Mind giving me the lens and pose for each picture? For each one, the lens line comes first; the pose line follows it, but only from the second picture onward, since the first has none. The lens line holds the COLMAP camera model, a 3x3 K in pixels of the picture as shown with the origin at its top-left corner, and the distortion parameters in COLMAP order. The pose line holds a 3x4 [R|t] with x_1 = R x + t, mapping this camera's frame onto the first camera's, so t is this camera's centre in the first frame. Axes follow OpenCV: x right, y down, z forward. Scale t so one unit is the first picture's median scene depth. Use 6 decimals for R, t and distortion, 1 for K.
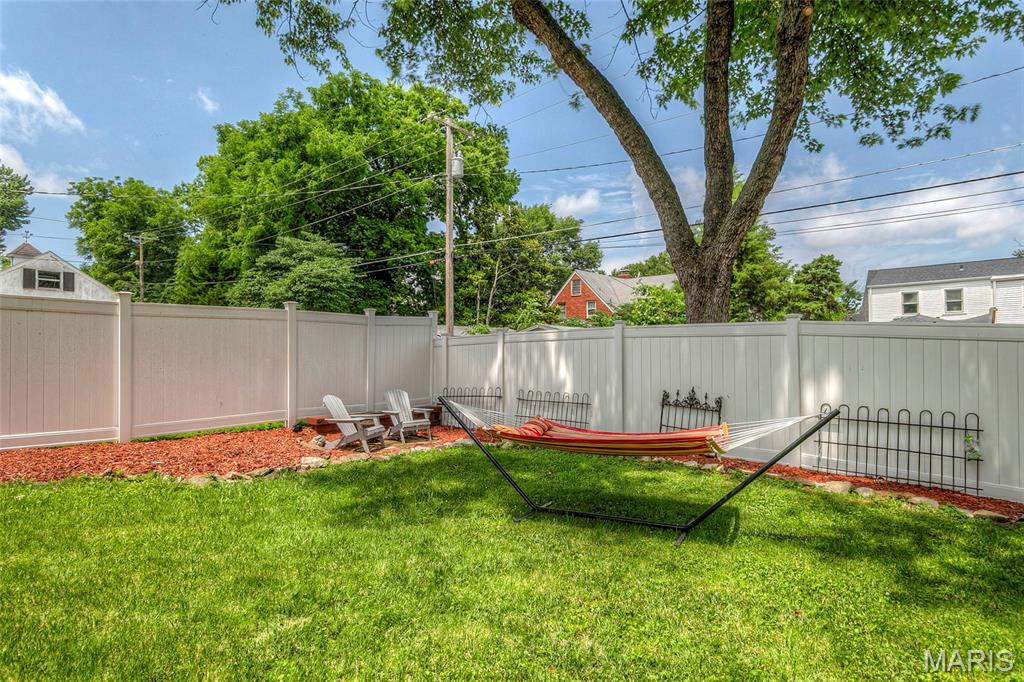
lens RADIAL K [[597.8, 0, 512.0], [0, 597.8, 341.0], [0, 0, 1]] dist [0.000570, 0.000029]
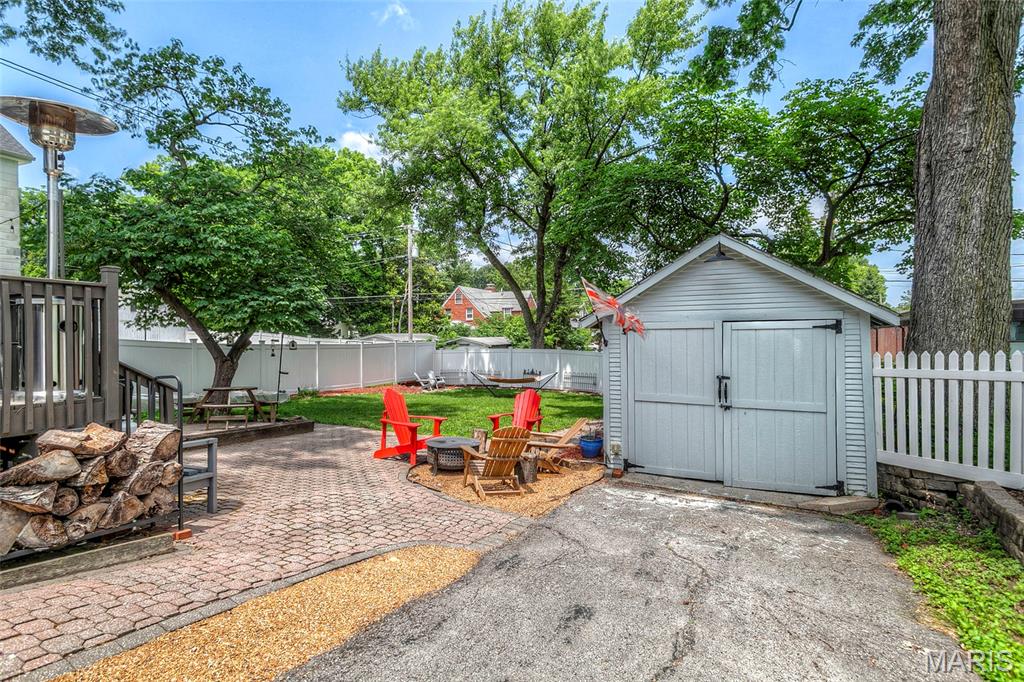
lens RADIAL K [[534.1, 0, 512.0], [0, 534.1, 341.0], [0, 0, 1]] dist [-0.001606, -0.000327]
pose [[0.970826, -0.002448, 0.239771, -0.447279], [-0.003860, 0.999659, 0.025837, -0.129733], [-0.239753, -0.026008, 0.970486, -1.590354]]
